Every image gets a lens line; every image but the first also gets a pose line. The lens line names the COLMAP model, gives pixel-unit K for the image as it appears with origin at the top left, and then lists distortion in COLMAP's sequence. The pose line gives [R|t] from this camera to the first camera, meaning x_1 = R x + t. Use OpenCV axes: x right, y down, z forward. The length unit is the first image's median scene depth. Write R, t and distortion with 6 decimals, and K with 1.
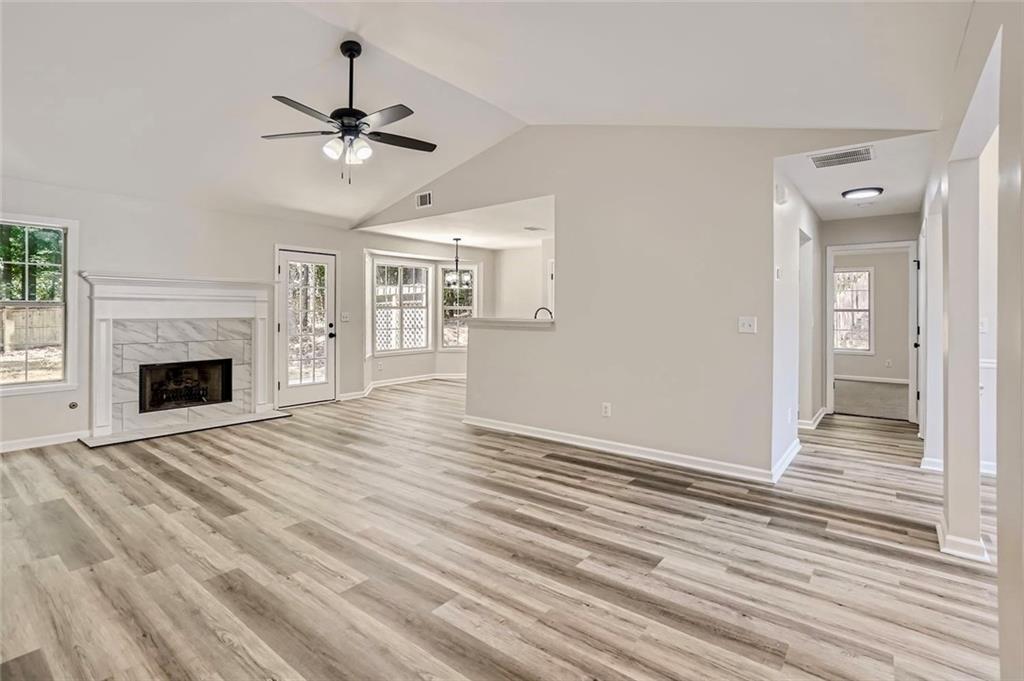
lens RADIAL K [[474.6, 0, 515.0], [0, 474.6, 315.9], [0, 0, 1]] dist [-0.013901, 0.000114]
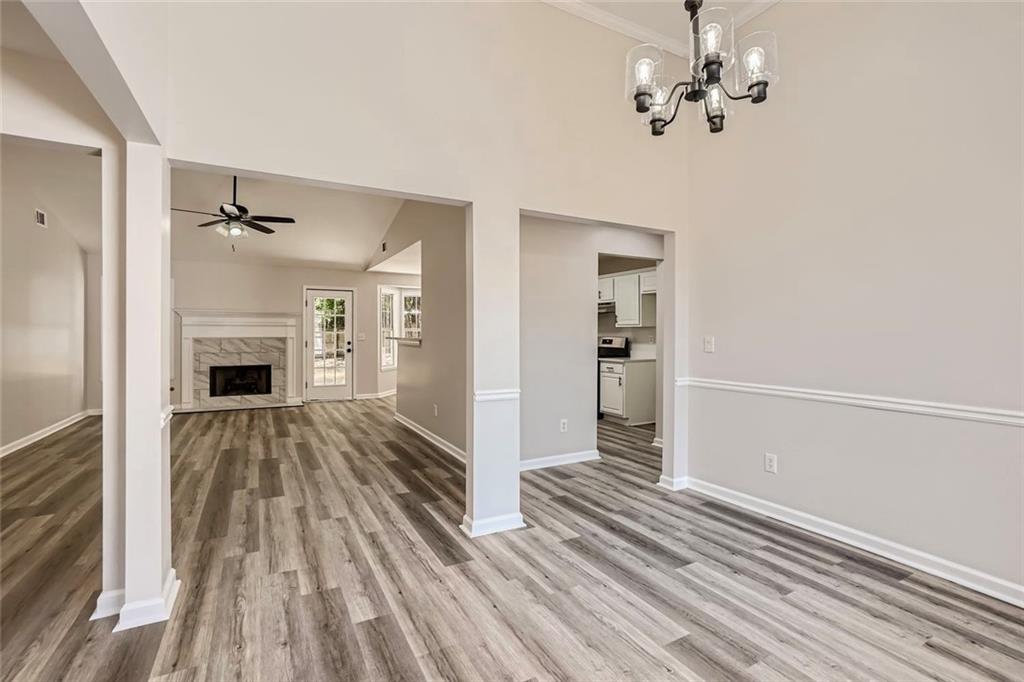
lens RADIAL K [[461.4, 0, 509.9], [0, 461.4, 337.9], [0, 0, 1]] dist [-0.009808, 0.017464]
pose [[0.915027, 0.001699, -0.403388, 0.751445], [-0.001267, 0.999998, 0.001337, 0.003384], [0.403390, -0.000712, 0.915028, -0.024027]]
